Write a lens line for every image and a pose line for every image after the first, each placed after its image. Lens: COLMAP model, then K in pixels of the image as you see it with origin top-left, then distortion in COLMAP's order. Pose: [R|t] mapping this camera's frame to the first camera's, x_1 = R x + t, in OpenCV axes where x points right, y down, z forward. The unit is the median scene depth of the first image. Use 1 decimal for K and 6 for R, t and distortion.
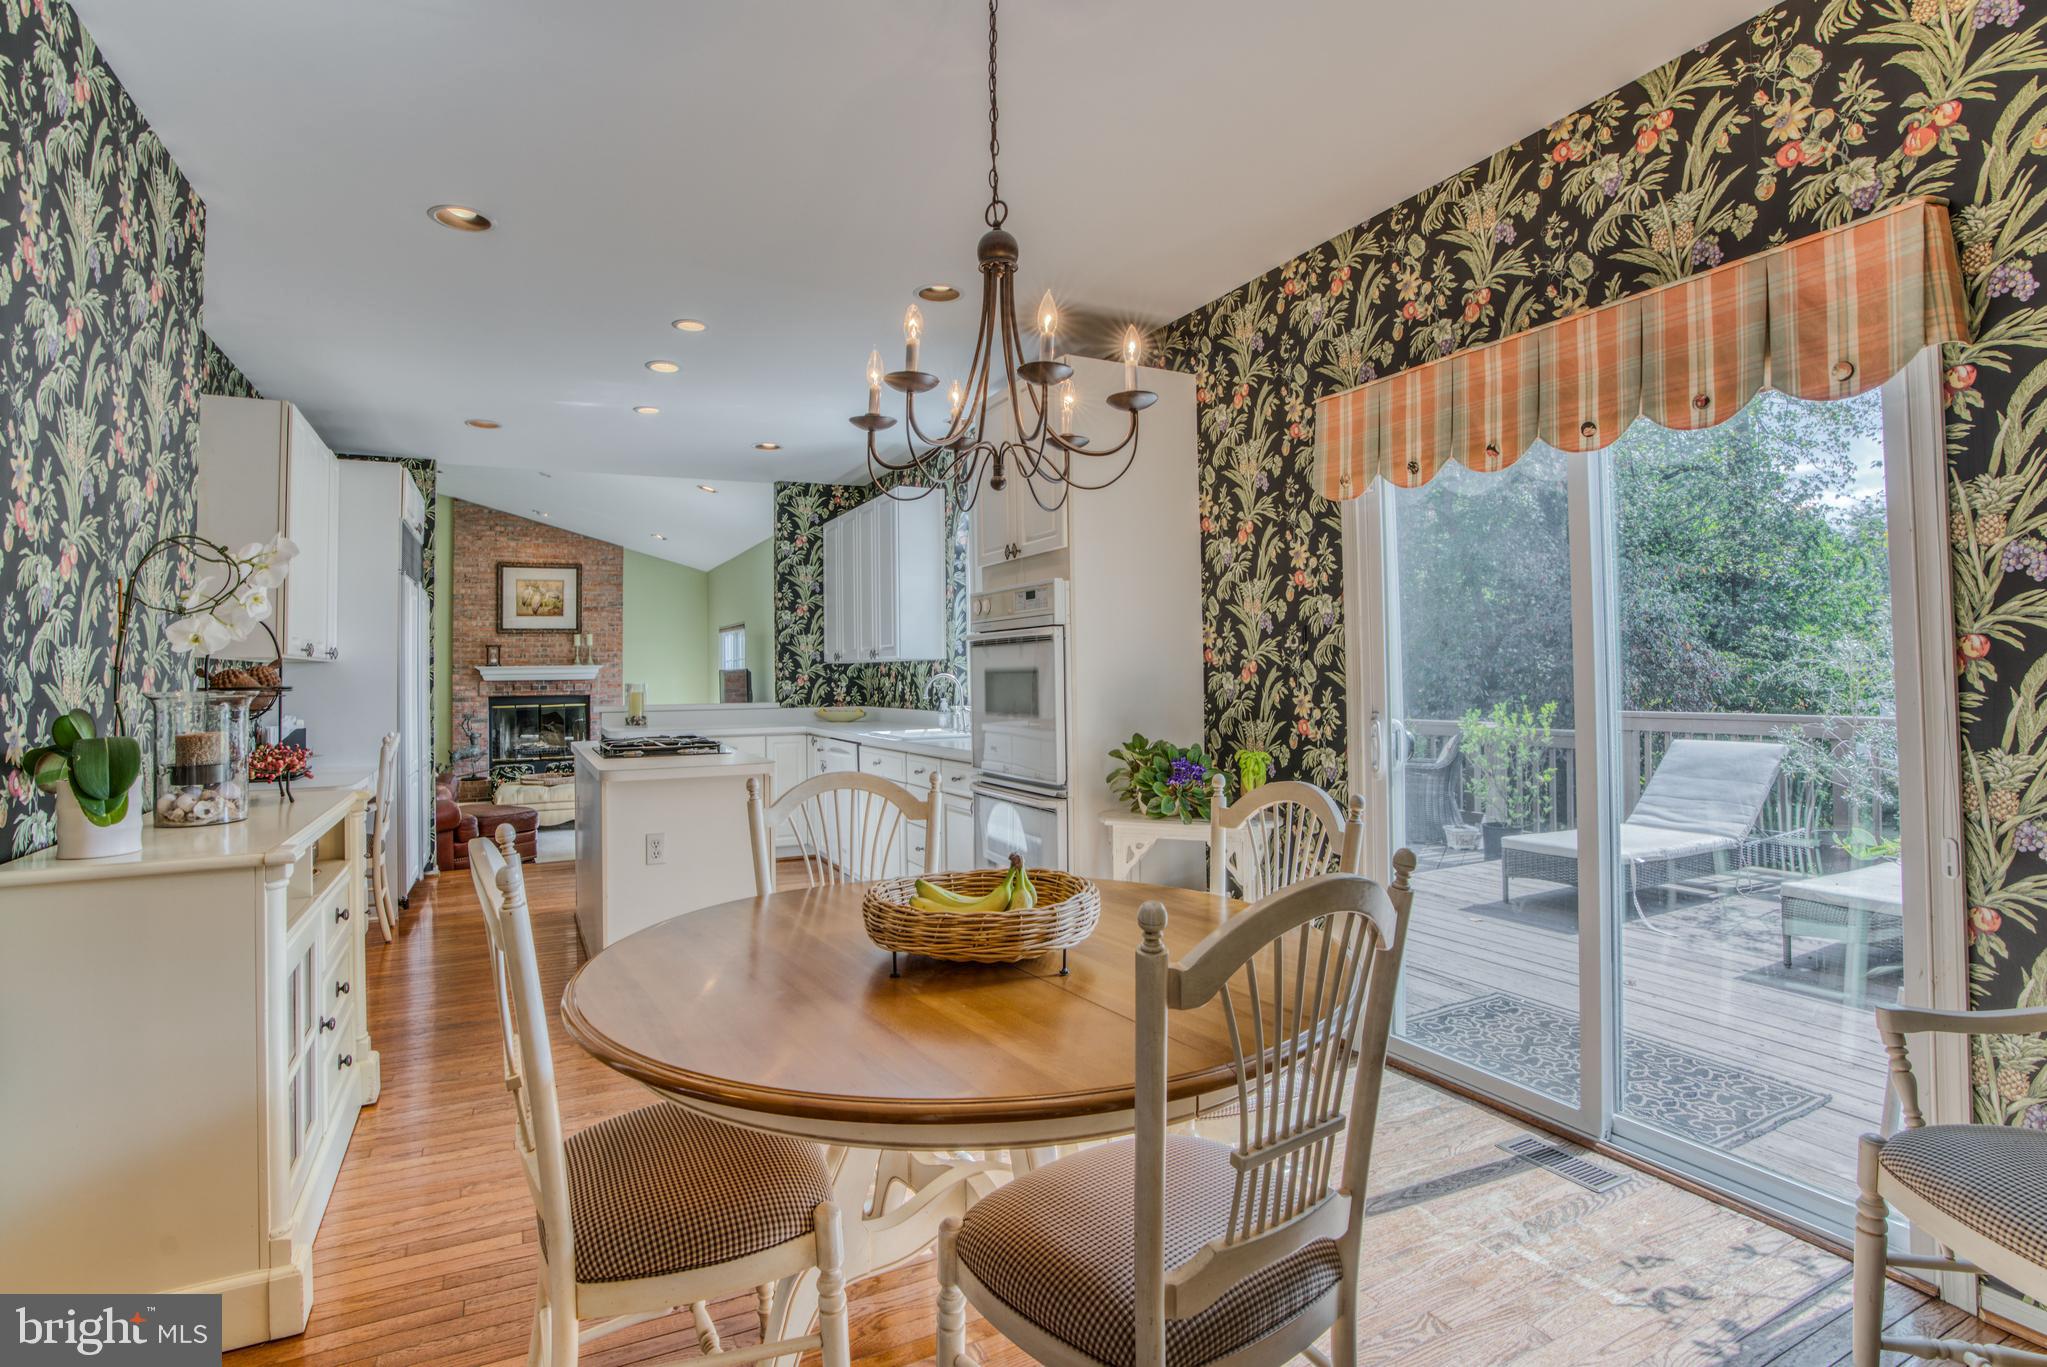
lens RADIAL K [[1010.2, 0, 1018.9], [0, 1010.2, 634.9], [0, 0, 1]] dist [-0.084749, 0.043179]
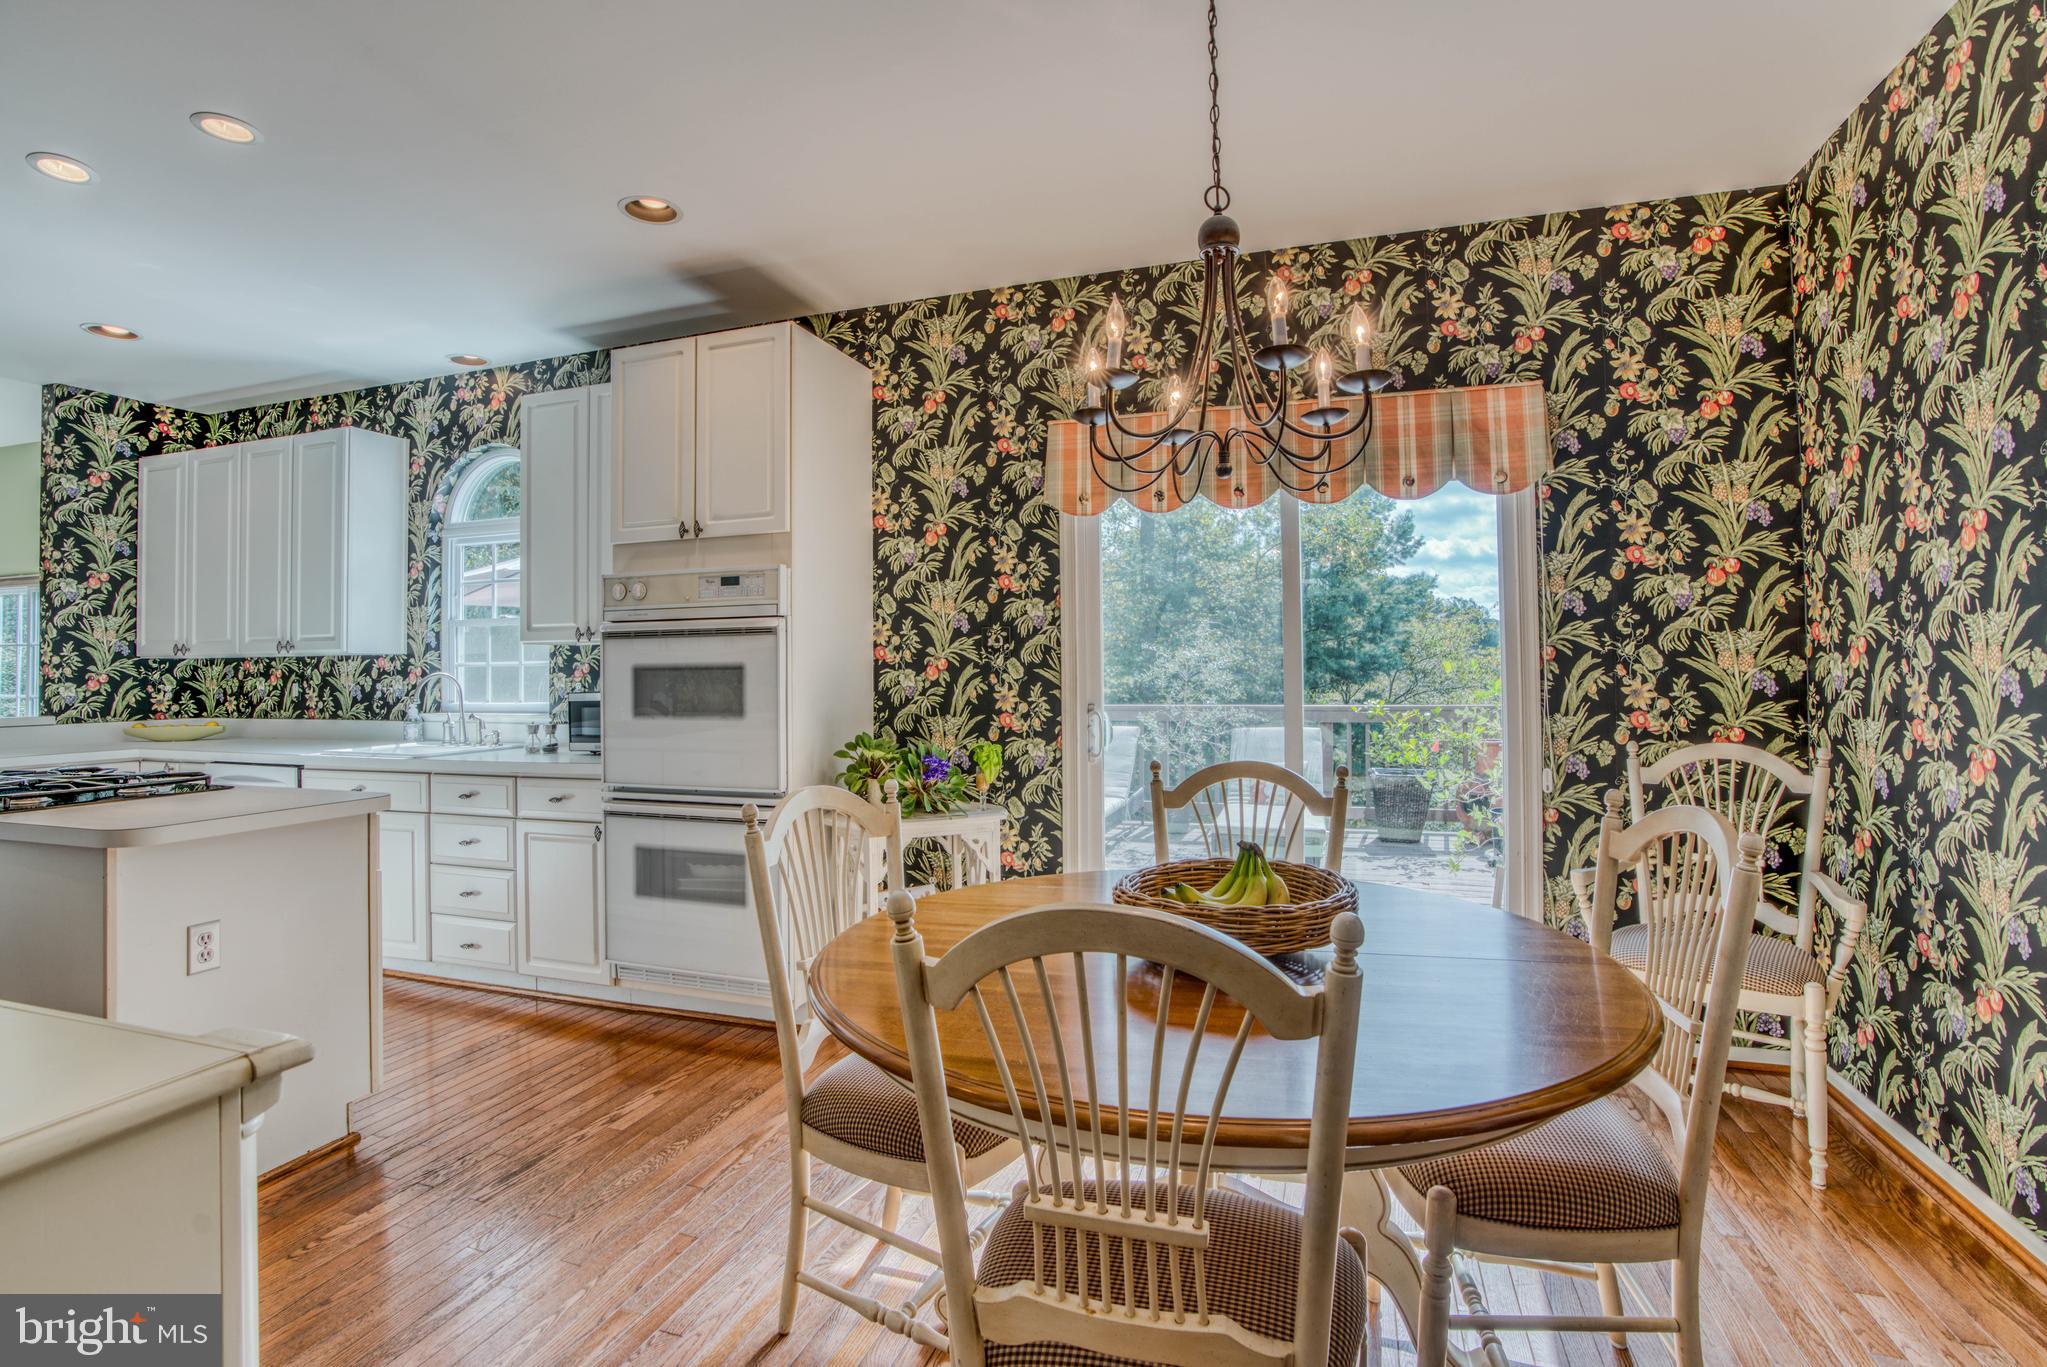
lens RADIAL K [[979.2, 0, 1020.0], [0, 979.2, 643.8], [0, 0, 1]] dist [-0.080546, 0.035018]
pose [[0.717213, 0.023249, 0.696466, -0.206829], [-0.024469, 0.999667, -0.008172, 0.008509], [-0.696424, -0.011180, 0.717543, 0.108830]]
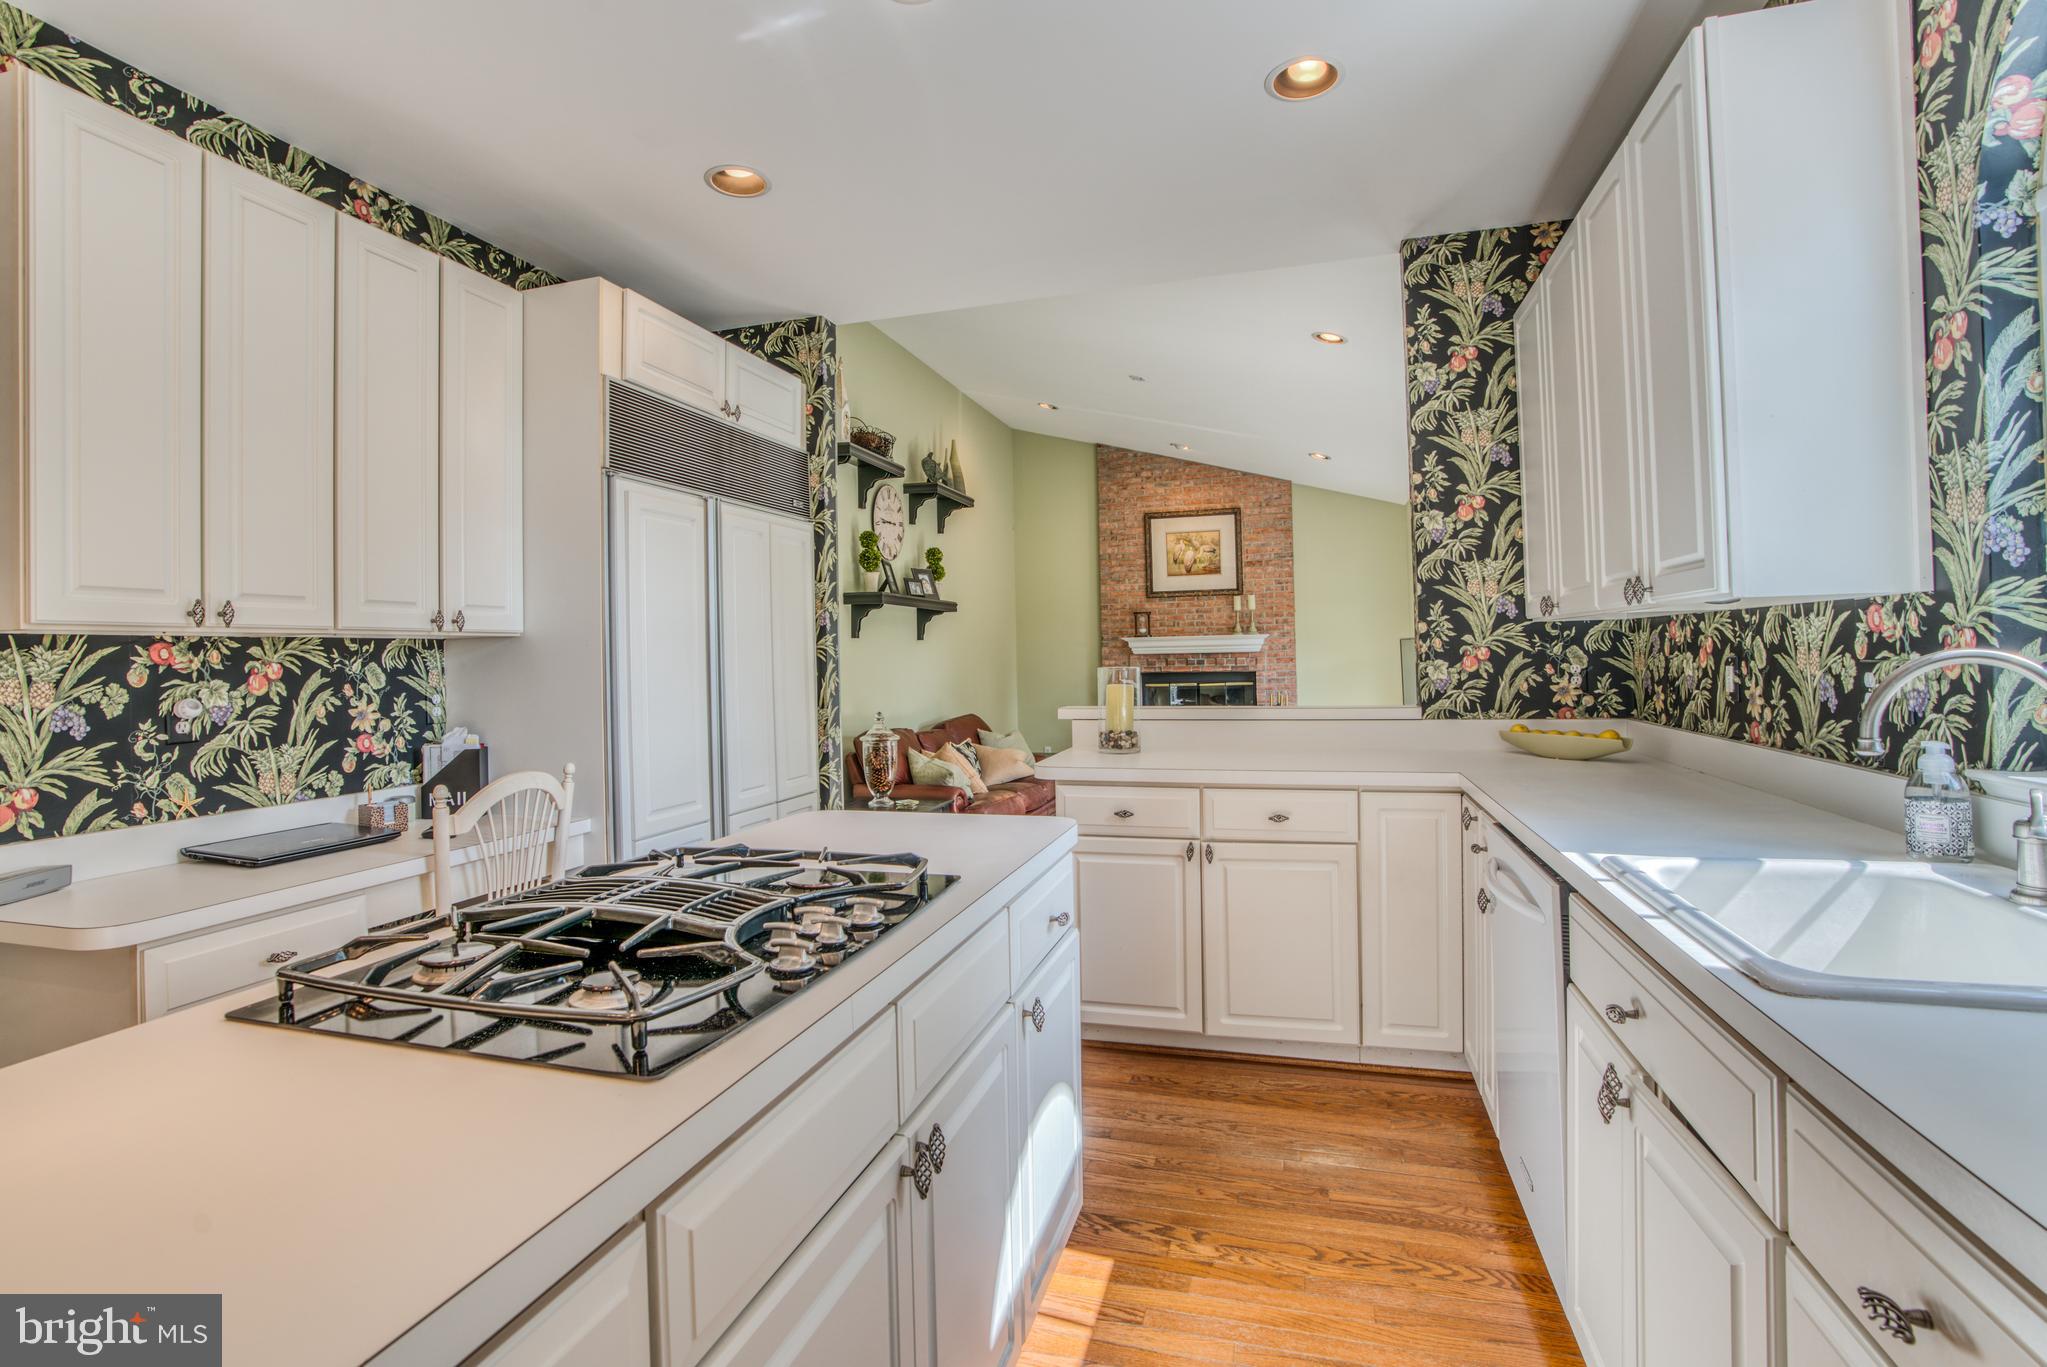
lens RADIAL K [[967.9, 0, 1049.8], [0, 967.9, 625.9], [0, 0, 1]] dist [-0.027506, 0.001242]
pose [[0.746157, -0.019178, -0.665493, -0.066265], [0.034385, 0.999361, 0.009753, 0.018544], [0.664881, -0.030160, 0.746340, 0.538873]]
